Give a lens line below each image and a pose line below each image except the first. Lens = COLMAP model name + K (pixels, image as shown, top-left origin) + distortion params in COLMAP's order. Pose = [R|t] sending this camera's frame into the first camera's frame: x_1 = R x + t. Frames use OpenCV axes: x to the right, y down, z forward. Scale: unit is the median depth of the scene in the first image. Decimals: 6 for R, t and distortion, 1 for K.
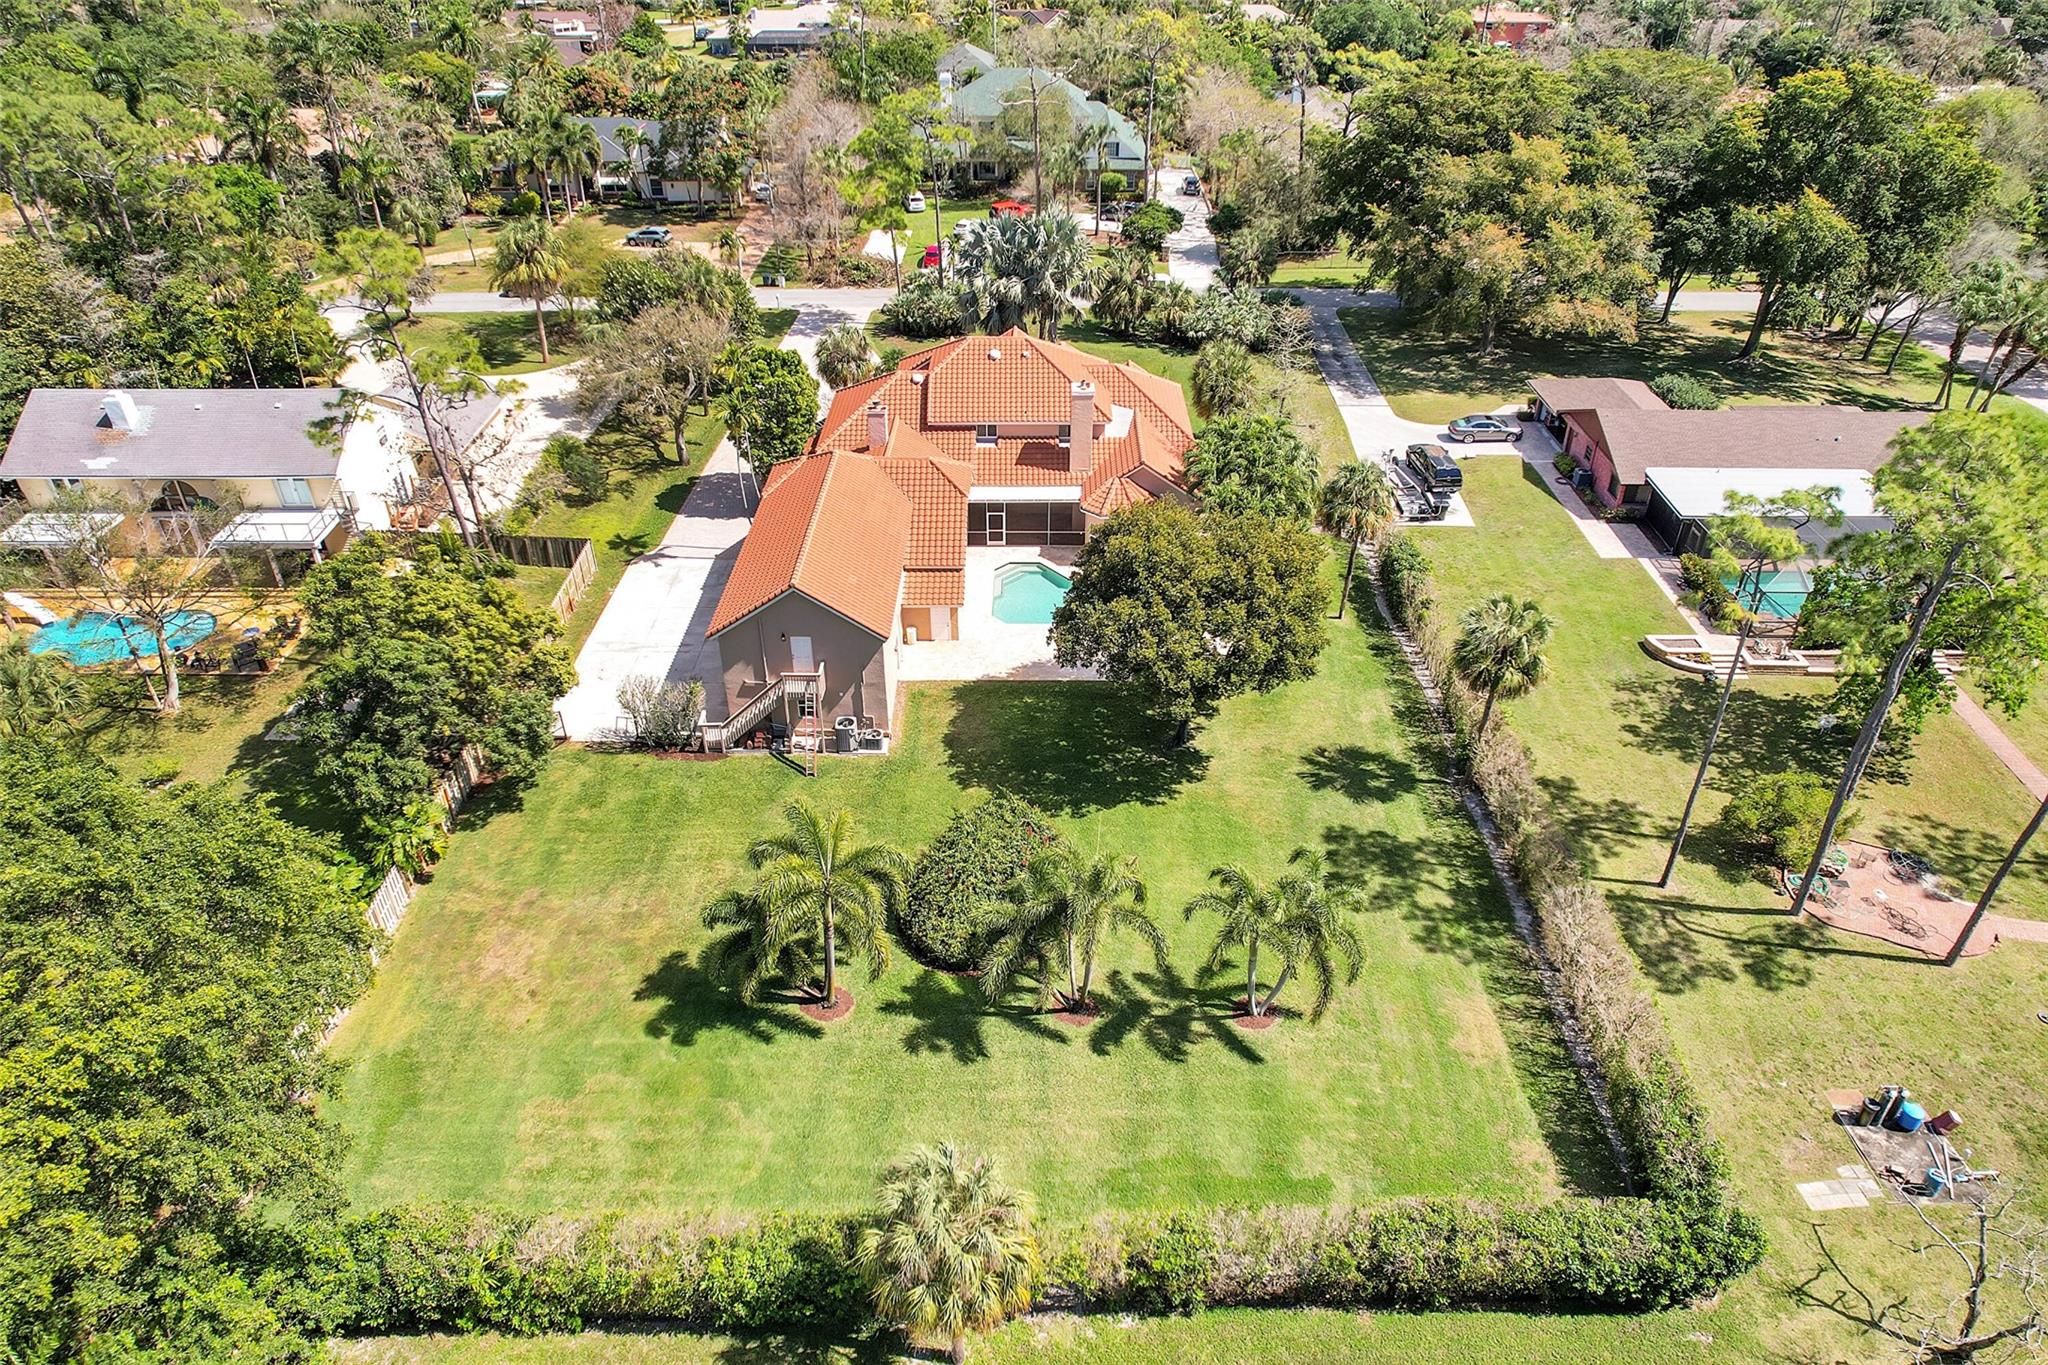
lens RADIAL K [[1316.2, 0, 1032.7], [0, 1316.2, 676.0], [0, 0, 1]] dist [-0.081588, 0.075111]
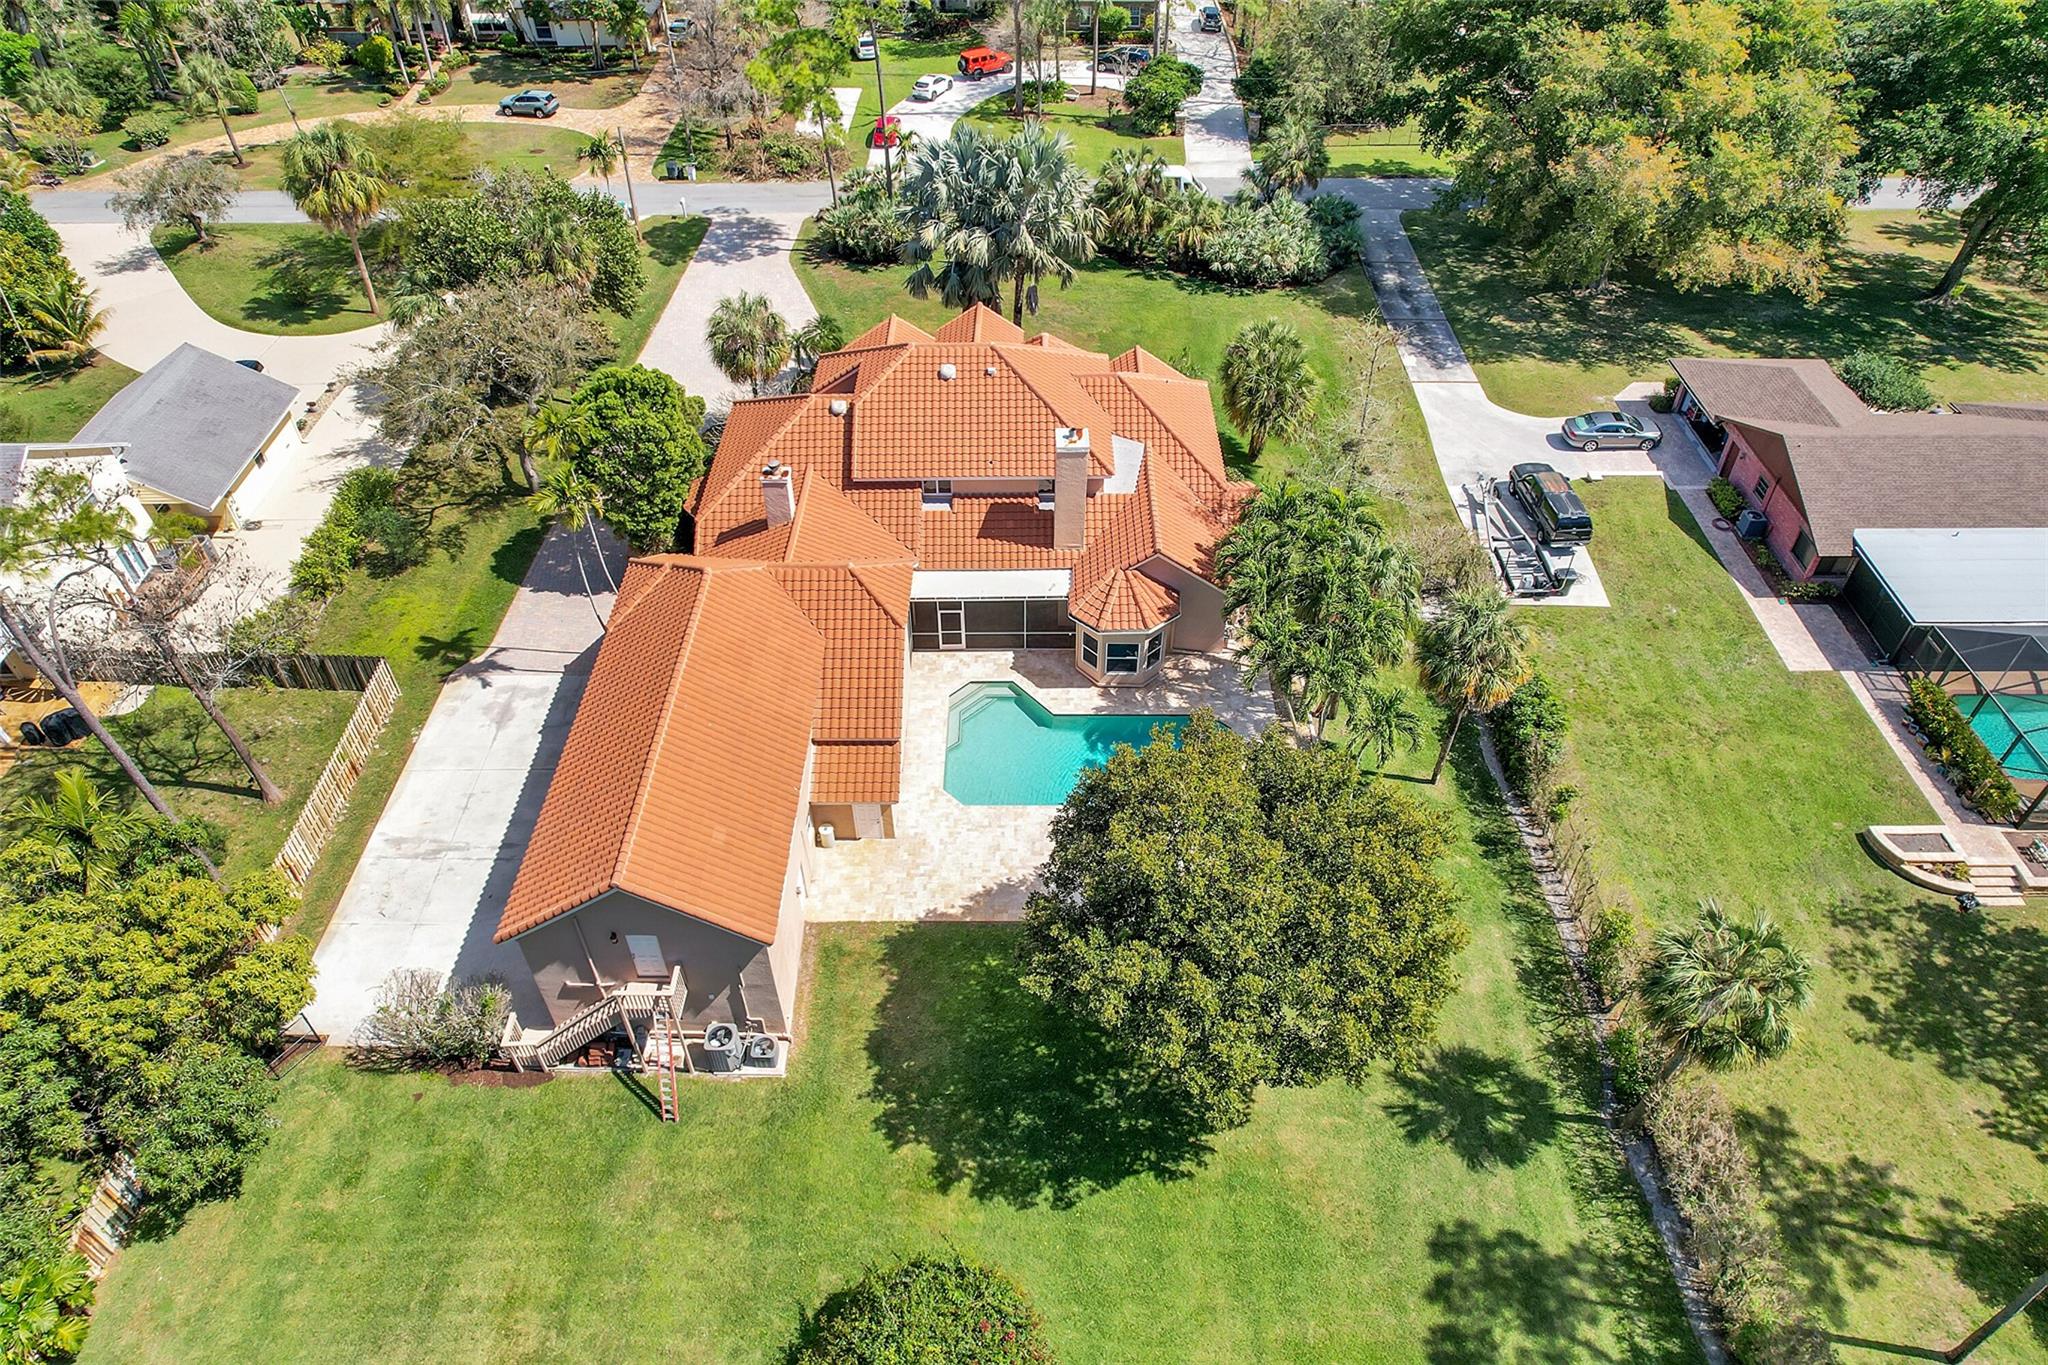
lens RADIAL K [[1316.2, 0, 1032.7], [0, 1316.2, 676.0], [0, 0, 1]] dist [-0.081588, 0.075111]
pose [[0.999978, -0.006015, 0.002652, 0.014258], [0.005521, 0.987447, 0.157852, -0.197958], [-0.003568, -0.157834, 0.987459, 0.284612]]
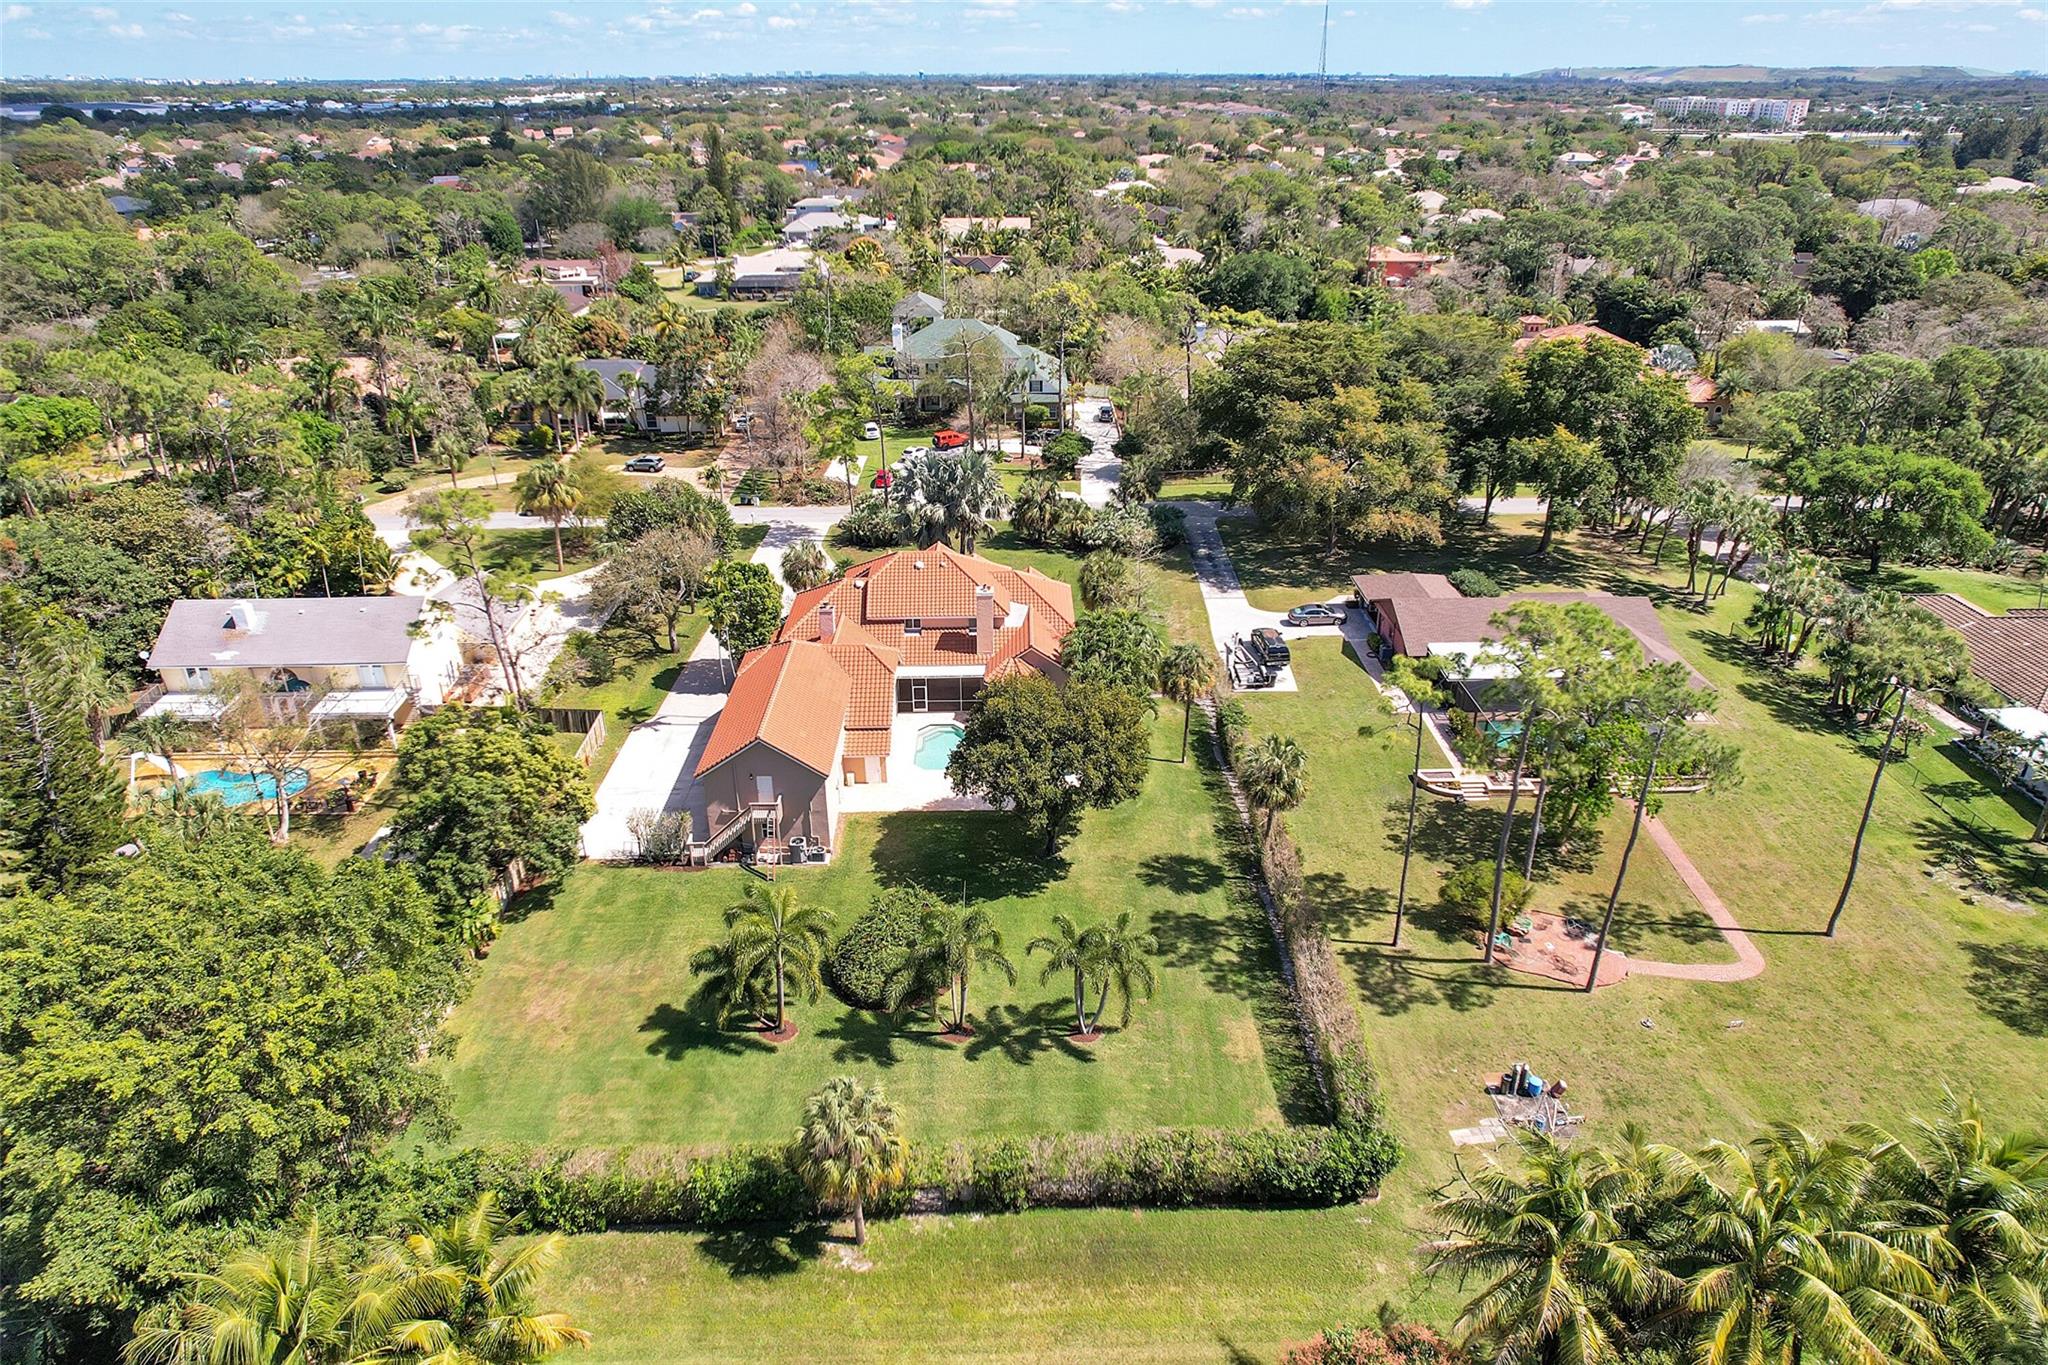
lens RADIAL K [[1316.2, 0, 1032.7], [0, 1316.2, 676.0], [0, 0, 1]] dist [-0.081588, 0.075111]
pose [[0.999727, -0.014170, 0.018574, 0.058124], [0.016652, 0.989850, -0.141135, 0.047894], [-0.016386, 0.141406, 0.989816, -0.271615]]
